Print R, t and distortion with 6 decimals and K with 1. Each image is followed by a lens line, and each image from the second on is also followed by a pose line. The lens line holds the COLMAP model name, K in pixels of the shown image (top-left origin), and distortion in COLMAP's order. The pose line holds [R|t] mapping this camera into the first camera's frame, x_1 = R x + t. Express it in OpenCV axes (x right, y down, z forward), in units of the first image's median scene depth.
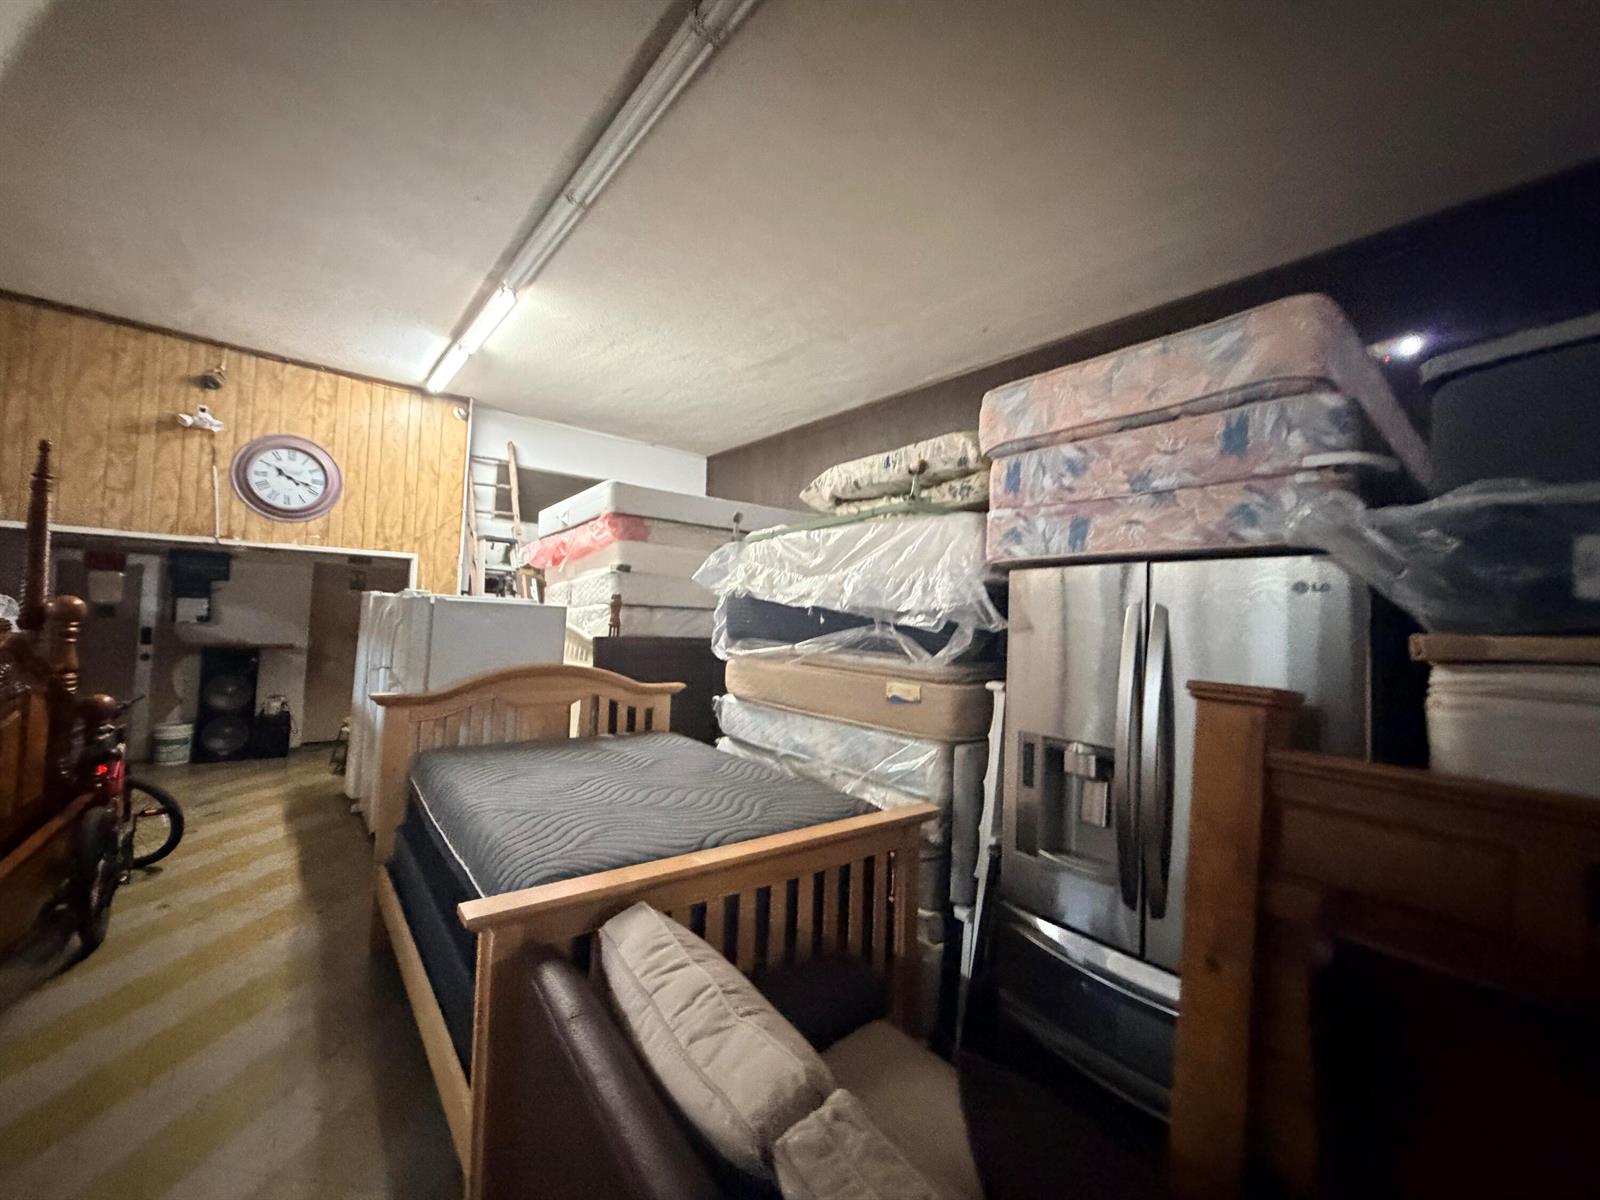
lens RADIAL K [[636.7, 0, 800.8], [0, 636.7, 599.6], [0, 0, 1]] dist [-0.002957, -0.000274]
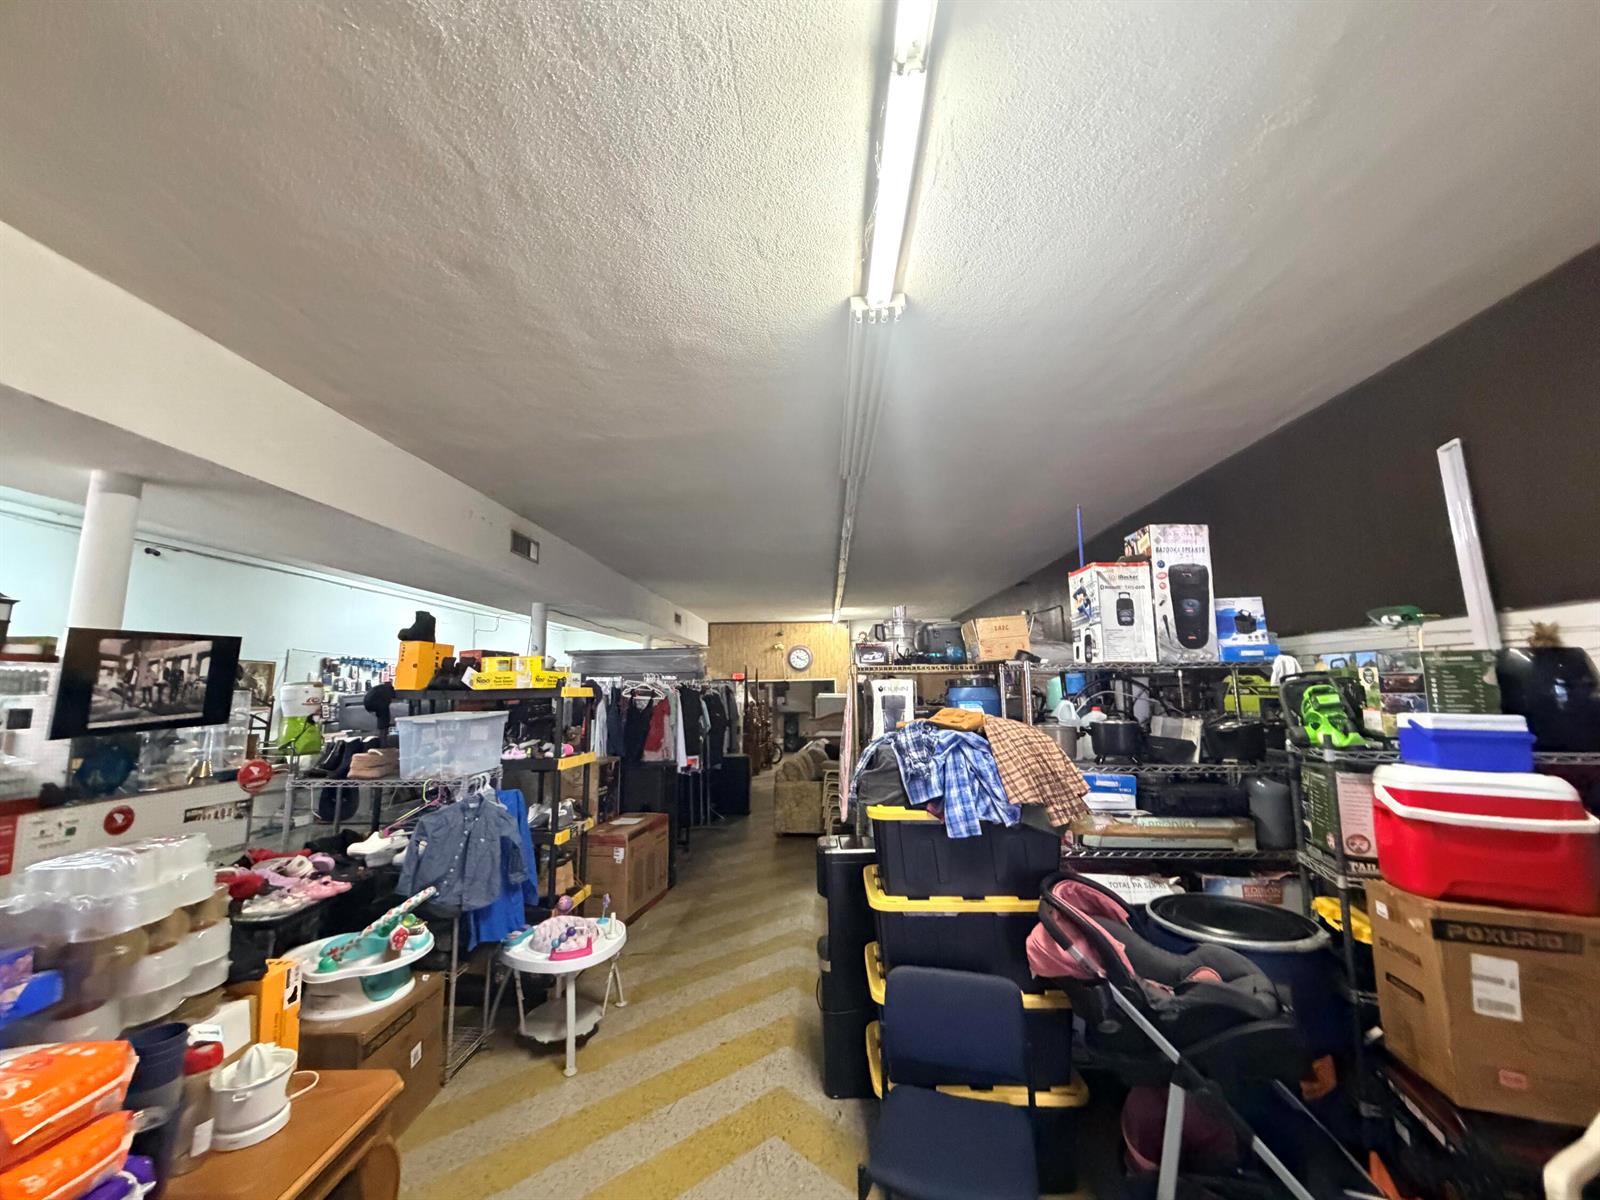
lens RADIAL K [[636.7, 0, 799.3], [0, 636.7, 597.4], [0, 0, 1]] dist [-0.002957, -0.000274]
pose [[0.743808, -0.150232, -0.651291, 1.175702], [0.073583, 0.986895, -0.143610, -0.029051], [0.664331, 0.058894, 0.745115, -1.250502]]
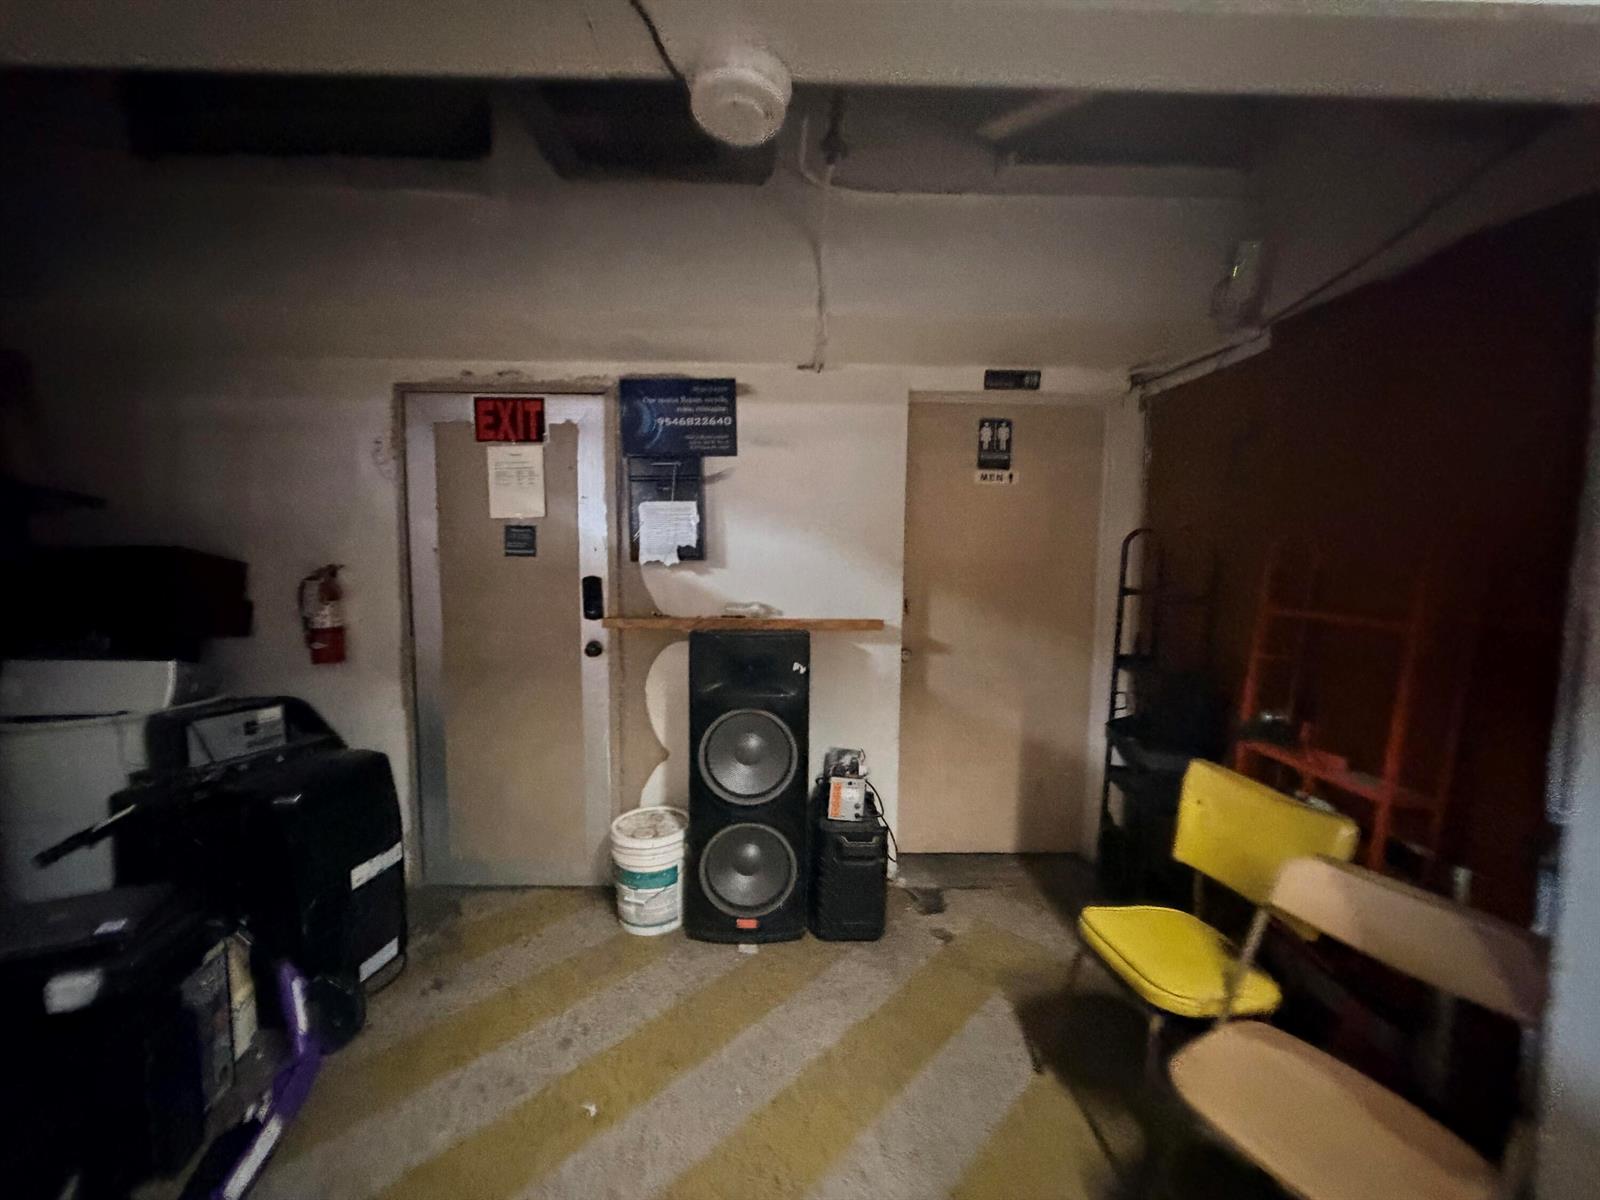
lens RADIAL K [[636.7, 0, 799.2], [0, 636.7, 603.2], [0, 0, 1]] dist [-0.002957, -0.000274]
pose [[0.785875, 0.011968, -0.618270, -0.664881], [0.048664, 0.995515, 0.081127, 0.032831], [0.616468, -0.093844, 0.781768, 0.752697]]
